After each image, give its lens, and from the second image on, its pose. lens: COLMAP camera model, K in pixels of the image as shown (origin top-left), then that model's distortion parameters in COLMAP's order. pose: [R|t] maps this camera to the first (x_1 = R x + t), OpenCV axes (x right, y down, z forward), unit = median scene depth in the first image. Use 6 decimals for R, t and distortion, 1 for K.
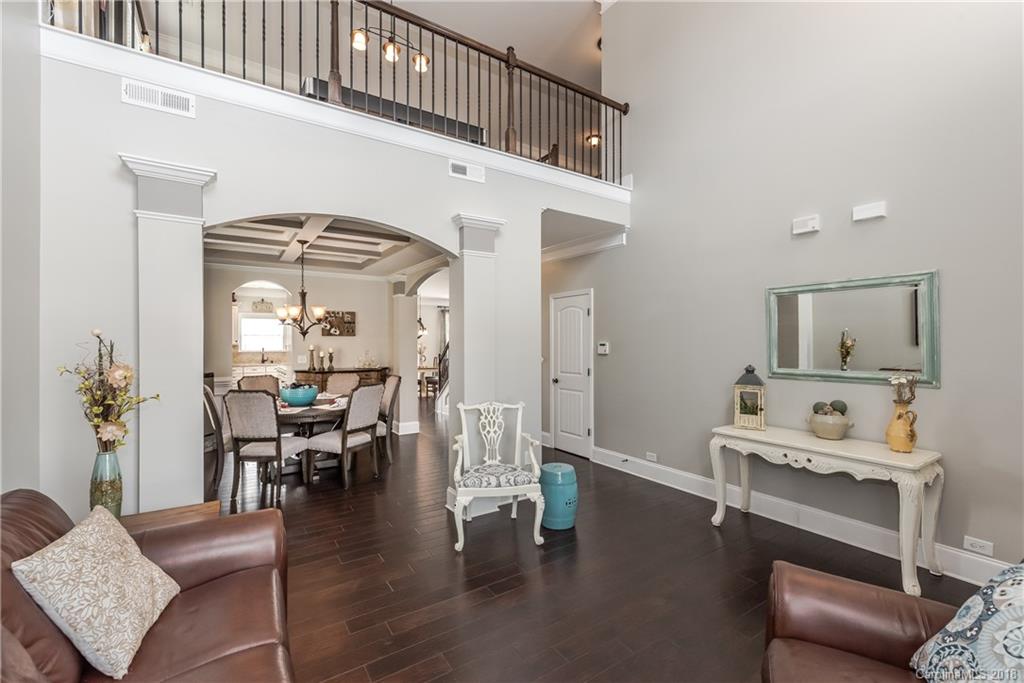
lens RADIAL K [[442.3, 0, 513.3], [0, 442.3, 342.2], [0, 0, 1]] dist [-0.001350, -0.000273]
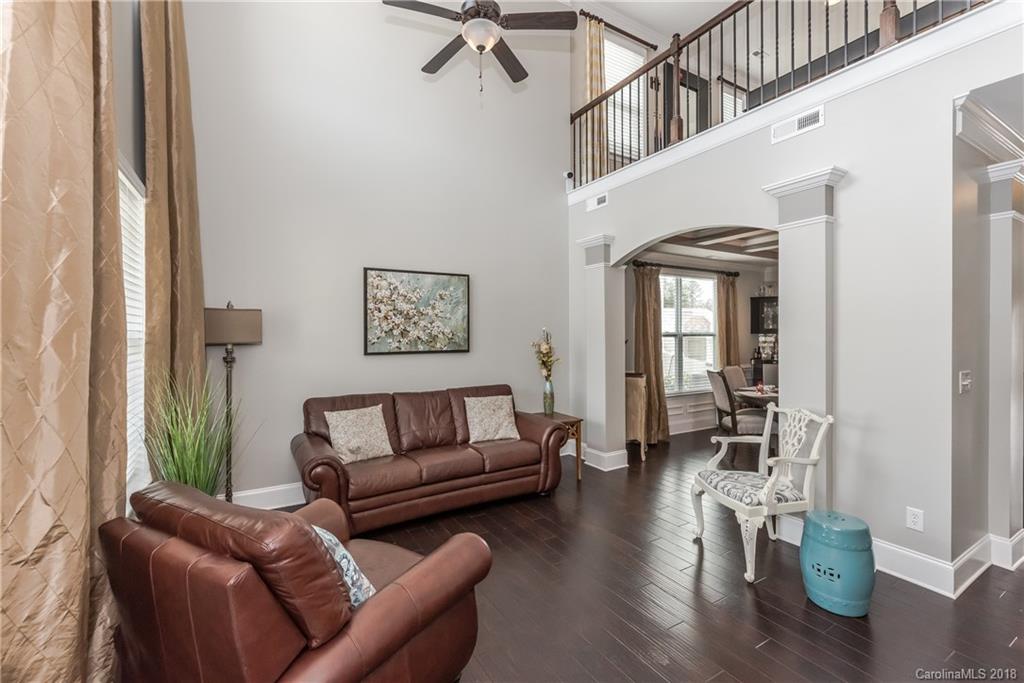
lens RADIAL K [[438.5, 0, 508.0], [0, 438.5, 334.2], [0, 0, 1]] dist [-0.000016, -0.000080]
pose [[-0.055033, 0.010211, -0.998432, 0.774535], [0.003093, 0.999945, 0.010056, -0.007189], [0.998480, -0.002535, -0.055062, 0.525812]]
